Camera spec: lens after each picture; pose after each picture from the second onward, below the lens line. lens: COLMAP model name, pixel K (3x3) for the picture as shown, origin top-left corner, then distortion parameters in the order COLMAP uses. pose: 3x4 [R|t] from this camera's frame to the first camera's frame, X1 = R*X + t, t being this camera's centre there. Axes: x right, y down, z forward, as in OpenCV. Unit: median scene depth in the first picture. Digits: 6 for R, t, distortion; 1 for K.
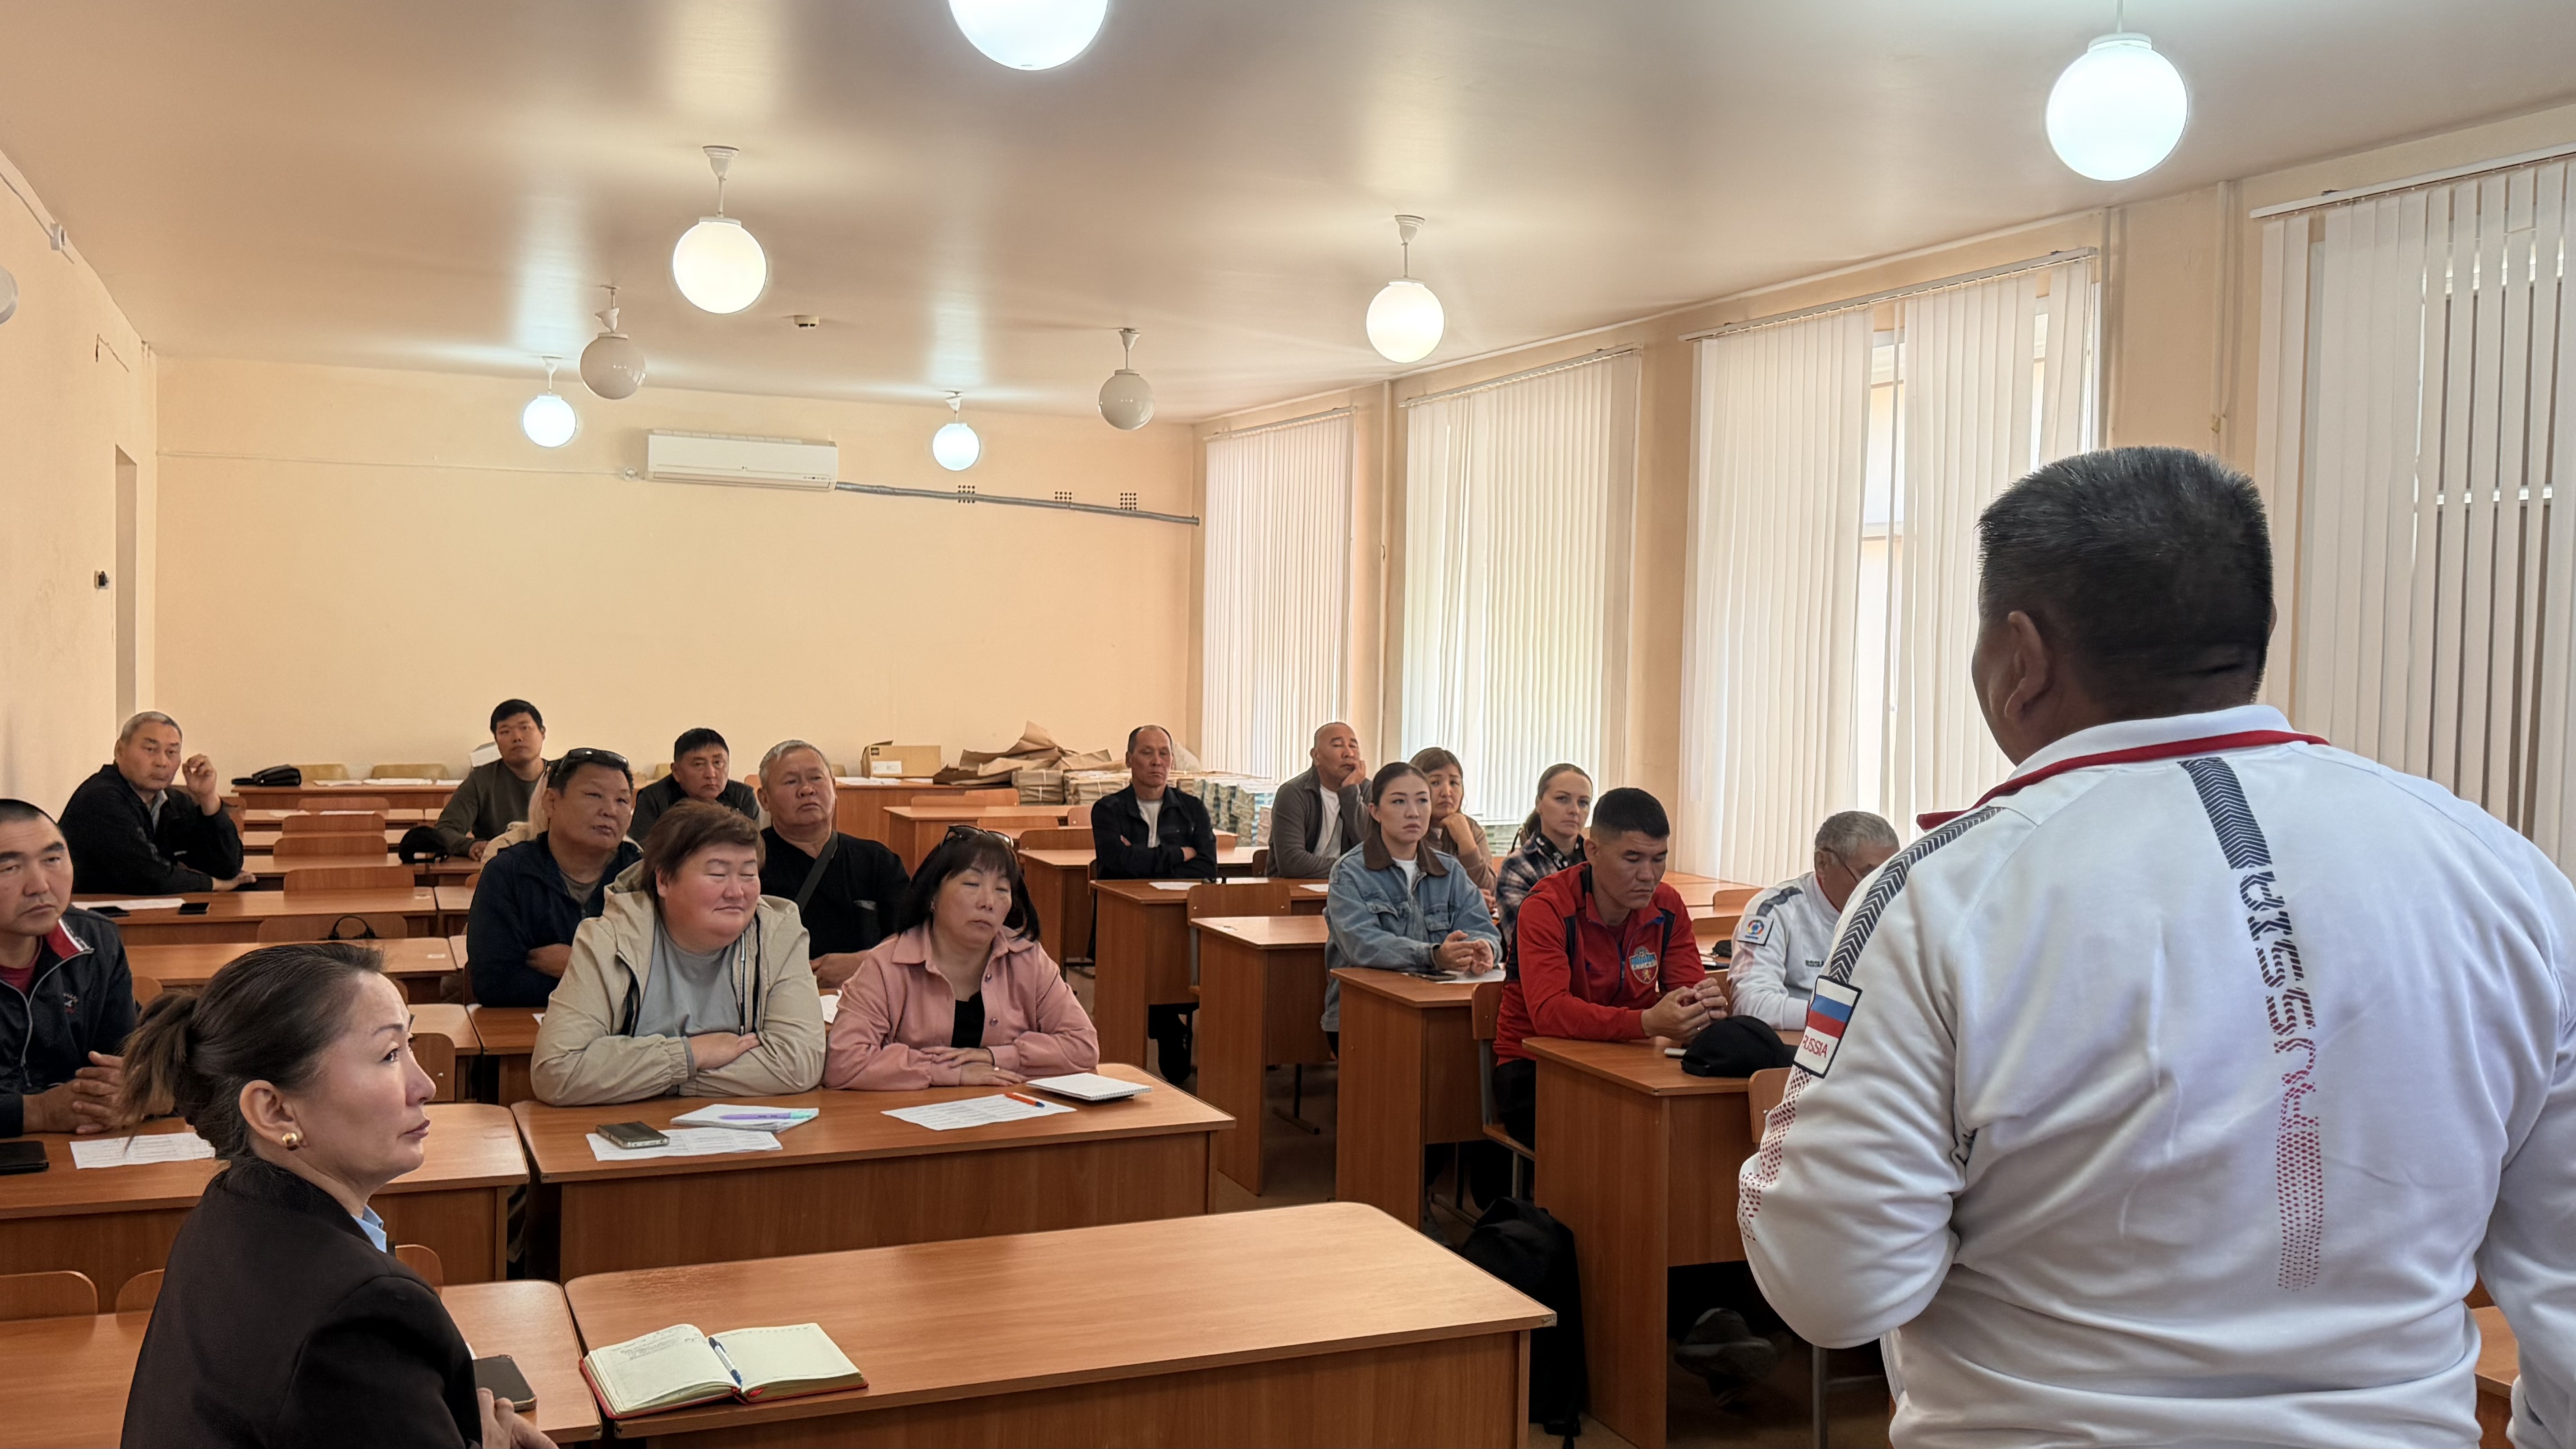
lens RADIAL K [[2219.0, 0, 1290.0], [0, 2219.0, 735.4], [0, 0, 1]] dist [0.090308, -0.048587]
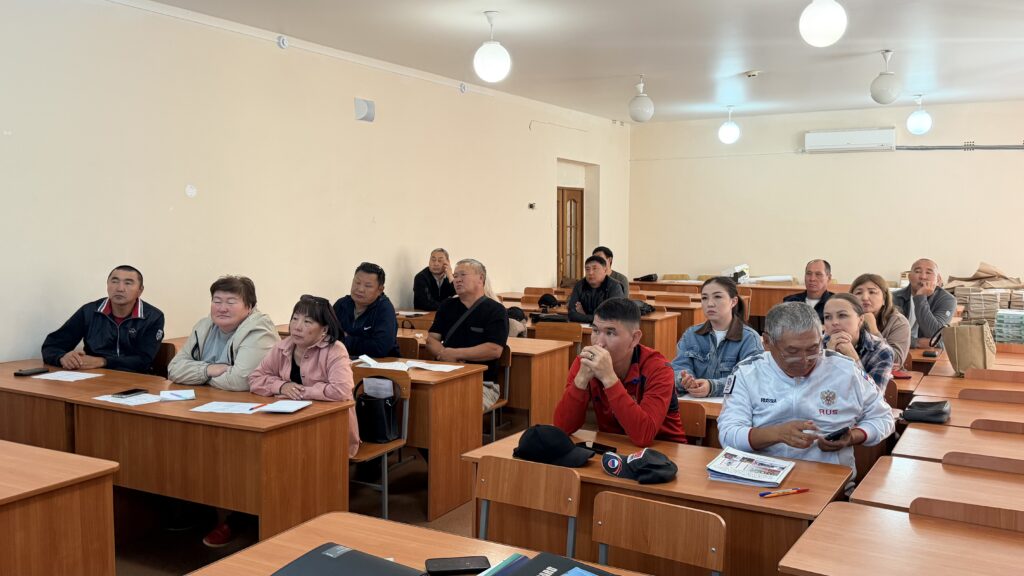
lens RADIAL K [[882.1, 0, 516.6], [0, 882.1, 289.5], [0, 0, 1]] dist [0.090308, -0.048587]
pose [[0.612664, 0.040354, -0.789313, 0.579592], [-0.024052, 0.999185, 0.032414, 0.003727], [0.789978, -0.000874, 0.613135, 0.483915]]
